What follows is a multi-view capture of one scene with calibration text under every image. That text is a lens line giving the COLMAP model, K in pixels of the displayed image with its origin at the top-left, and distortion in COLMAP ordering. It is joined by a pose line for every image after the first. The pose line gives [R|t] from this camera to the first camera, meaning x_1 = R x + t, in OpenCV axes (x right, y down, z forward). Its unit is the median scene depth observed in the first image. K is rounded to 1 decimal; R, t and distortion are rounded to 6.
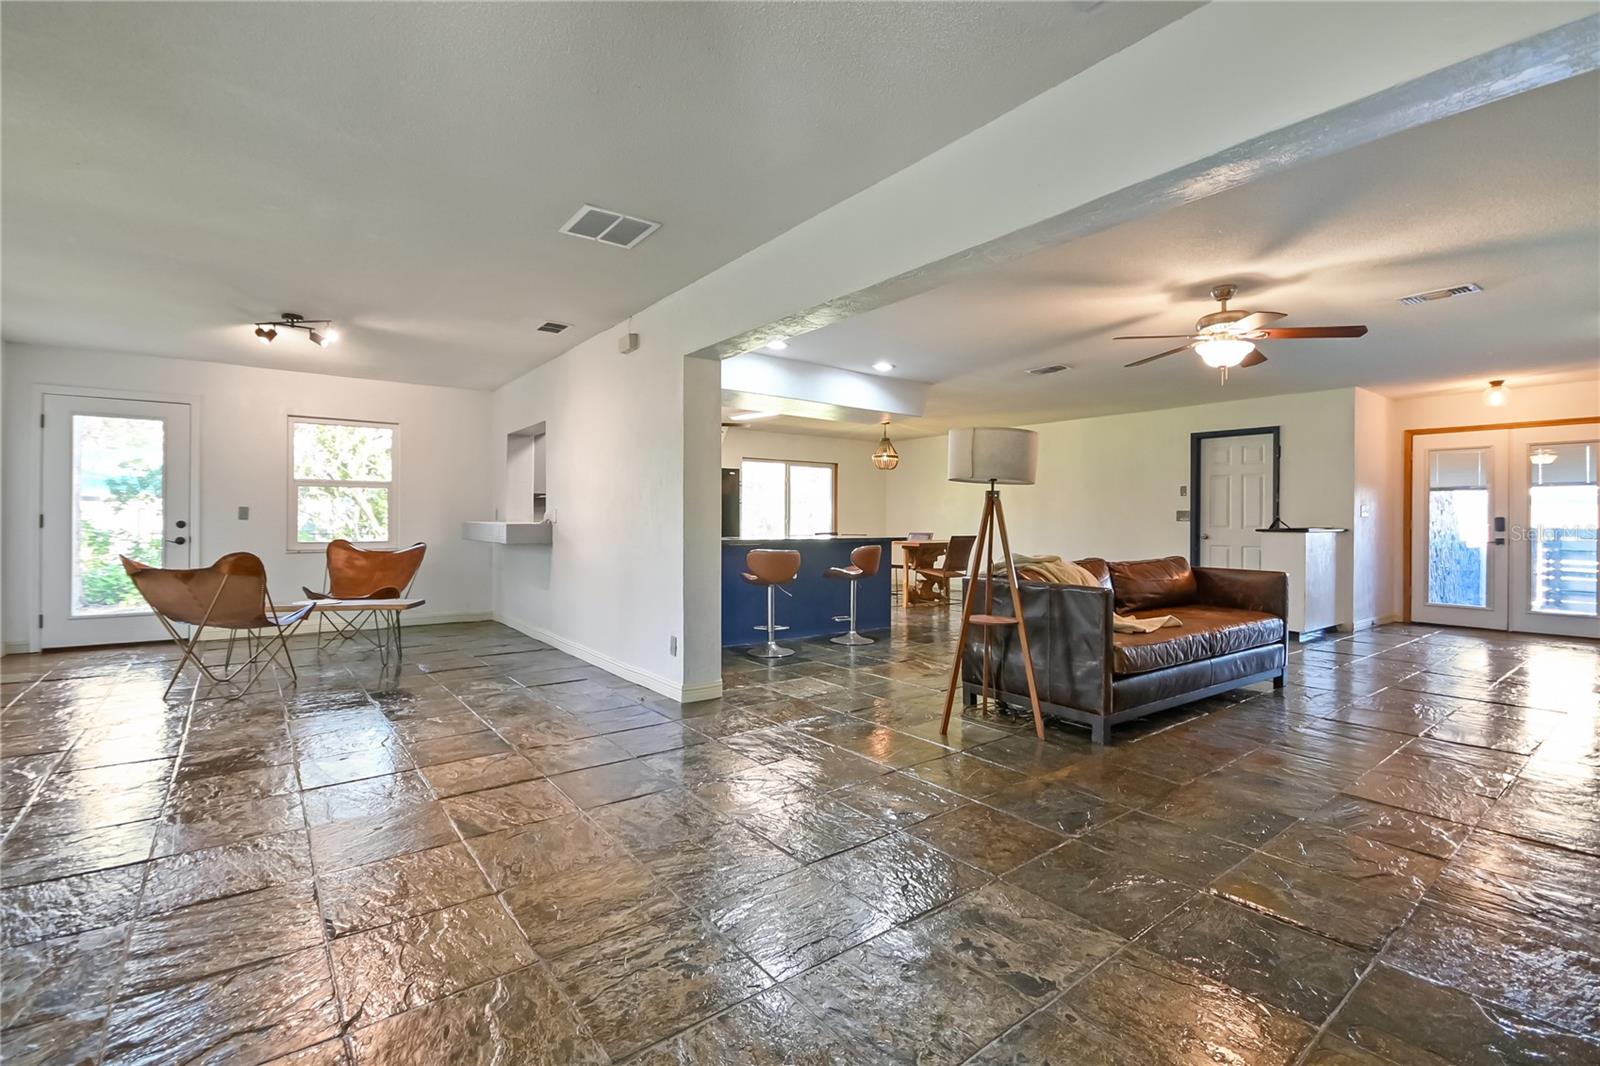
lens RADIAL K [[719.3, 0, 803.0], [0, 719.3, 523.9], [0, 0, 1]] dist [0.009662, -0.000418]
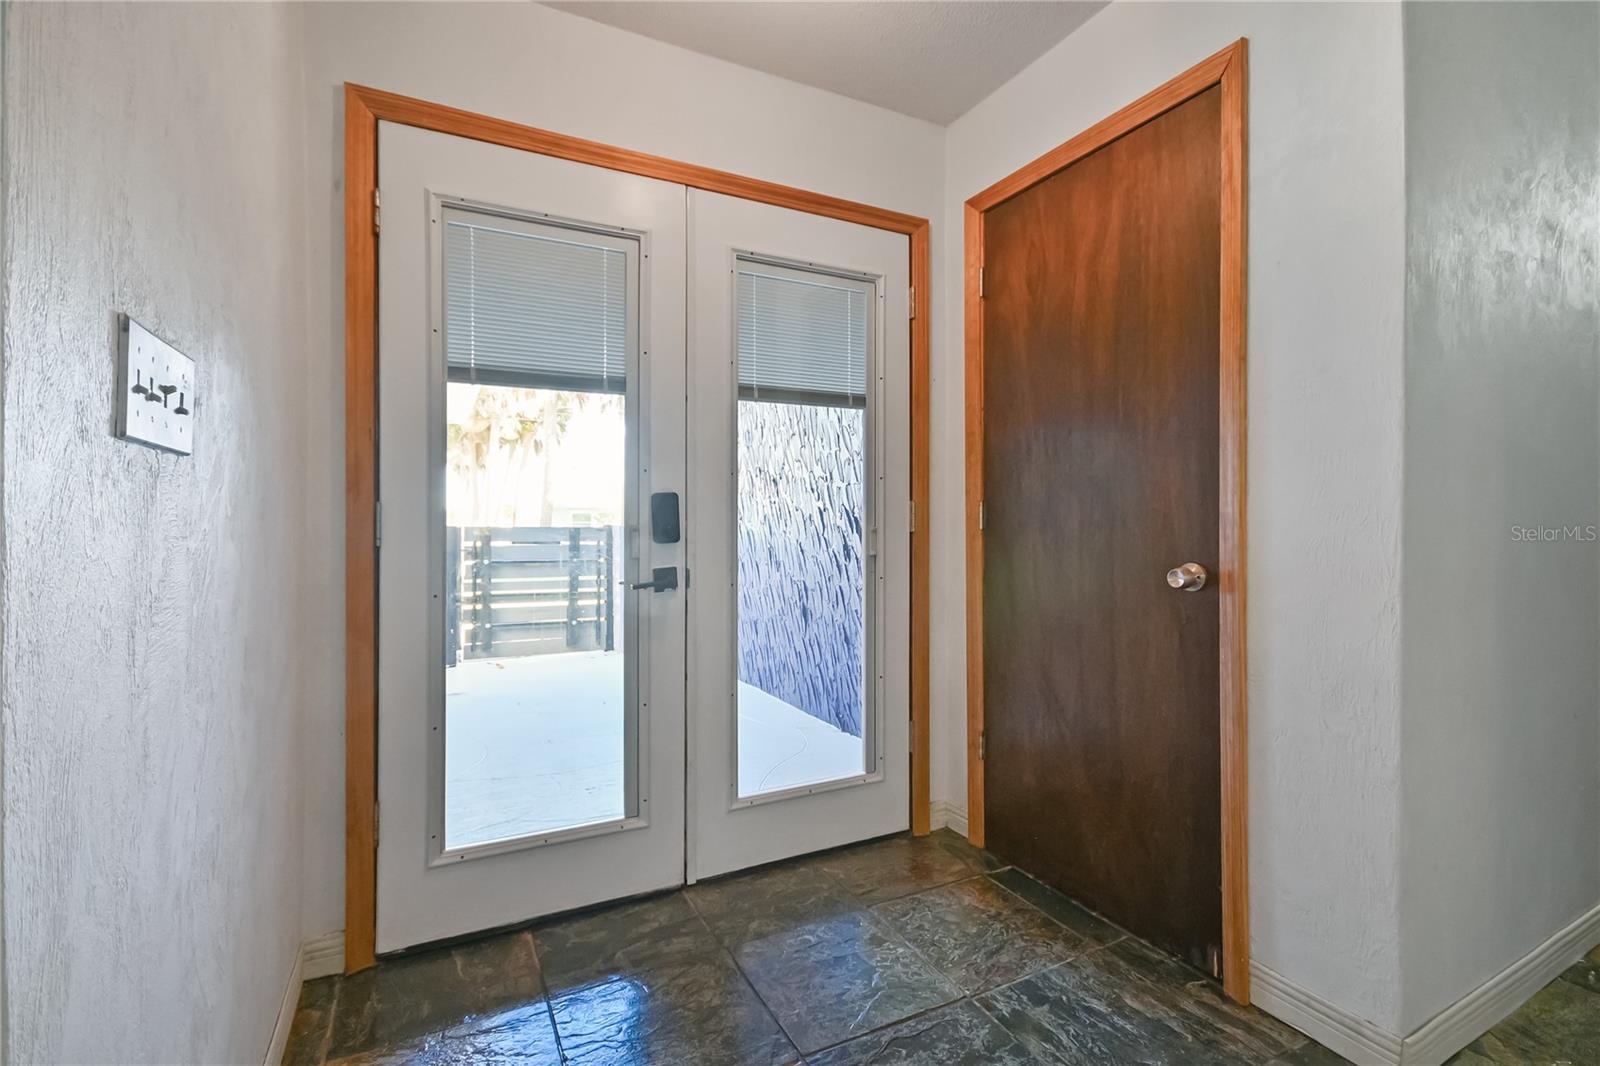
lens RADIAL K [[719.3, 0, 807.8], [0, 719.3, 523.2], [0, 0, 1]] dist [0.009662, -0.000418]
pose [[0.183222, -0.003397, 0.983066, 0.493556], [0.003351, 0.999990, 0.002831, 0.001458], [-0.983066, 0.002776, 0.183232, 0.633674]]
